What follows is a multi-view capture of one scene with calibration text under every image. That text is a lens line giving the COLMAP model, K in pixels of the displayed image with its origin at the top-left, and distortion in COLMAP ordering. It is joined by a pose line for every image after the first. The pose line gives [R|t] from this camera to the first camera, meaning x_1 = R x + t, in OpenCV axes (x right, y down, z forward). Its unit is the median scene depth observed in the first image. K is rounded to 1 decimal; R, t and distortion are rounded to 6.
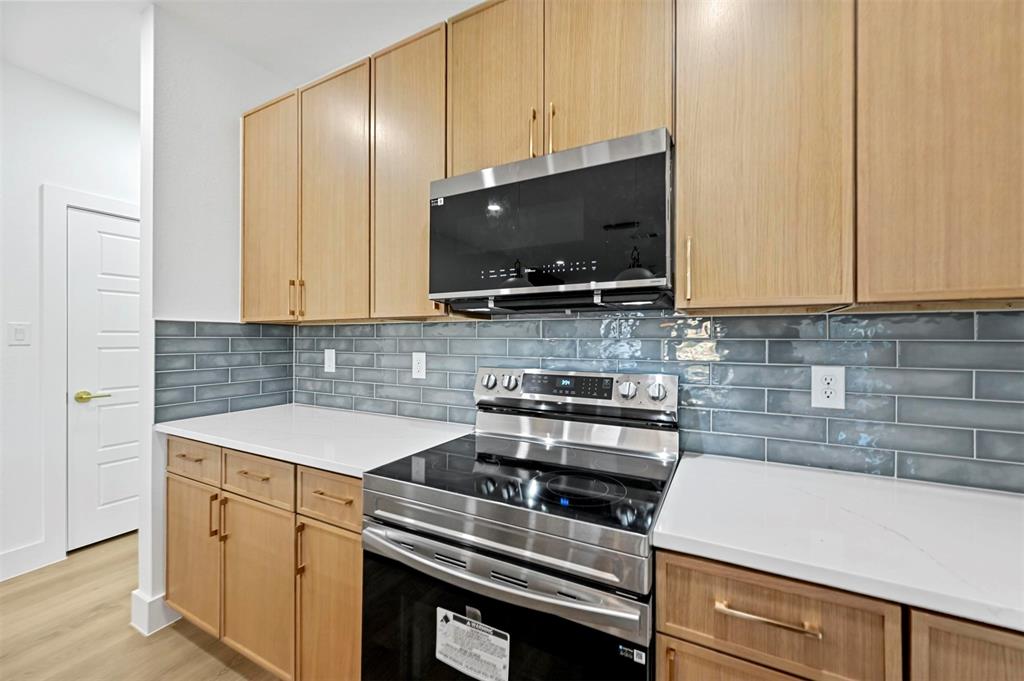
lens RADIAL K [[403.9, 0, 513.2], [0, 403.9, 339.3], [0, 0, 1]] dist [-0.000305, -0.000154]
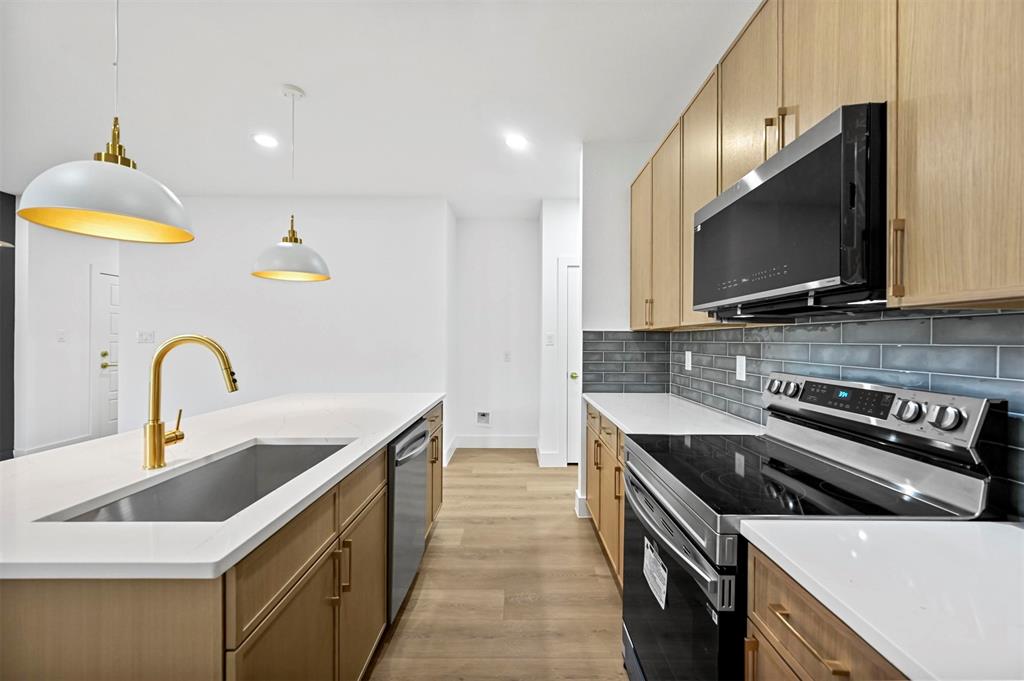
lens RADIAL K [[403.9, 0, 514.5], [0, 403.9, 340.8], [0, 0, 1]] dist [-0.000305, -0.000154]
pose [[0.461260, 0.000856, -0.887265, 0.475858], [-0.004816, 0.999987, -0.001538, -0.002866], [0.887252, 0.004982, 0.461258, -0.023060]]
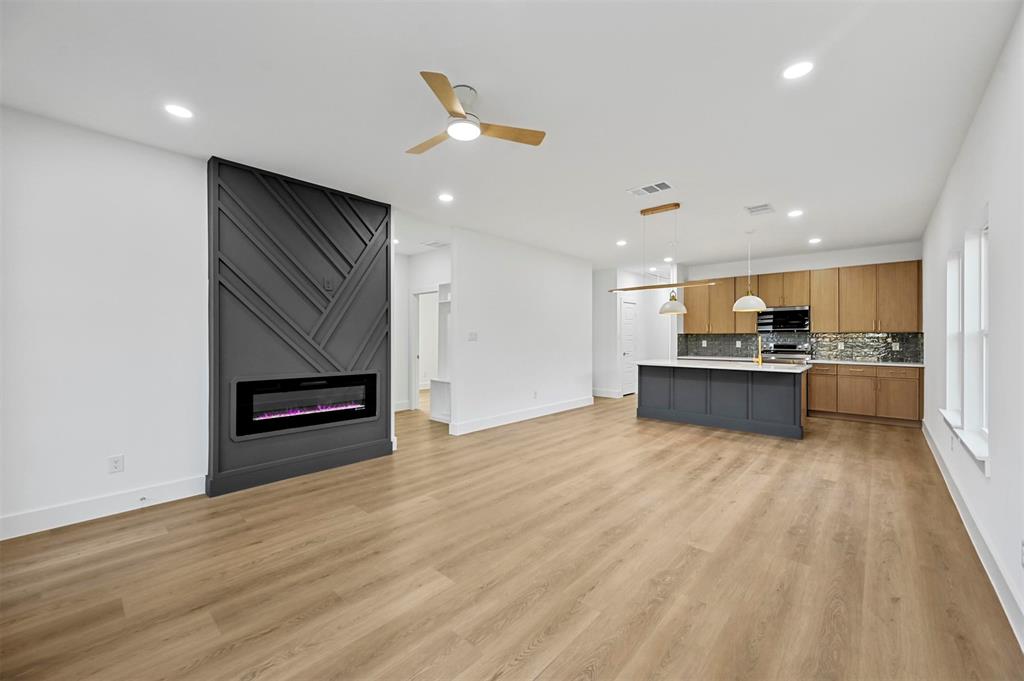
lens RADIAL K [[403.9, 0, 513.4], [0, 403.9, 341.3], [0, 0, 1]] dist [-0.000305, -0.000154]
pose [[0.968198, 0.003645, -0.250160, -1.559318], [-0.004742, 0.999982, -0.003783, 0.069170], [0.250142, 0.004849, 0.968197, -3.893442]]
